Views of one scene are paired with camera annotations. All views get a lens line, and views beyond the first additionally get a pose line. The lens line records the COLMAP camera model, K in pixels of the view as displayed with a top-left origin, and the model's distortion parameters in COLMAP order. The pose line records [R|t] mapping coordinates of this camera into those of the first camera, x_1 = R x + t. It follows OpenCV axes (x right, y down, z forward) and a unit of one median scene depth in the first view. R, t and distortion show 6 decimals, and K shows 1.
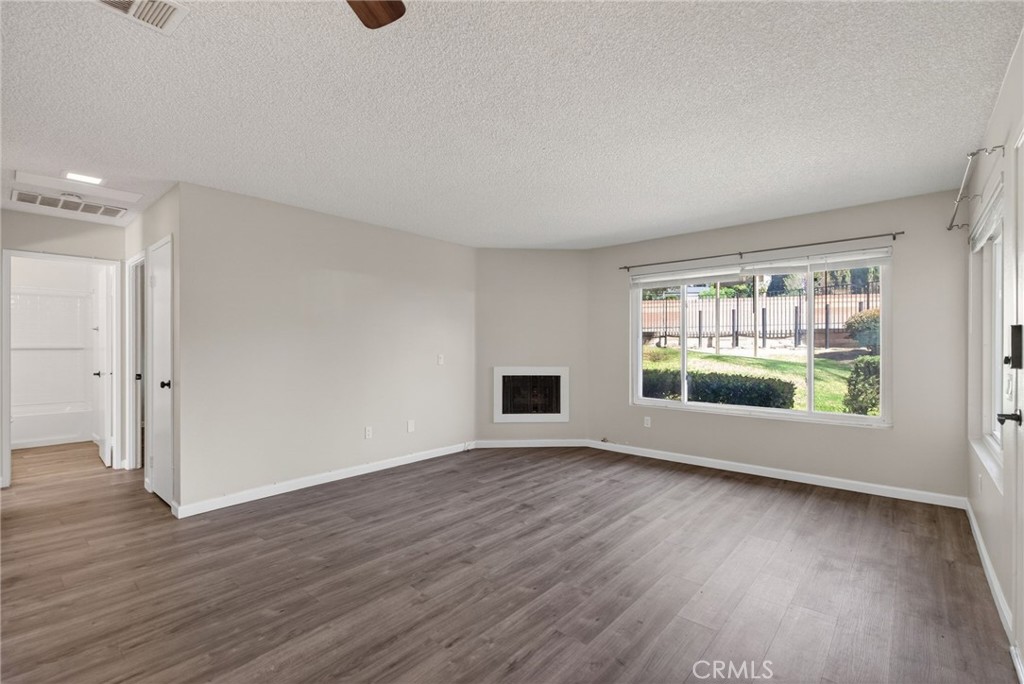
lens RADIAL K [[456.6, 0, 512.0], [0, 456.6, 342.0], [0, 0, 1]] dist [0.000460, -0.000036]
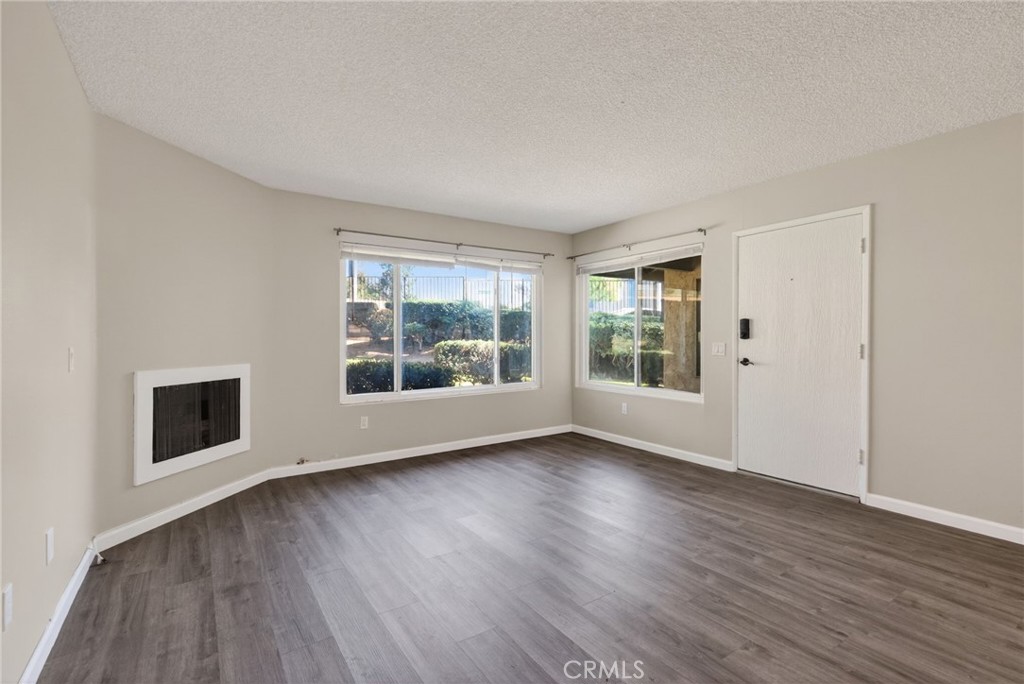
lens RADIAL K [[473.0, 0, 510.4], [0, 473.0, 339.3], [0, 0, 1]] dist [0.000288, -0.000118]
pose [[0.255007, -0.005911, 0.966921, -0.491364], [-0.000727, 0.999980, 0.006305, 0.018567], [-0.966939, -0.002311, 0.254997, 0.553473]]
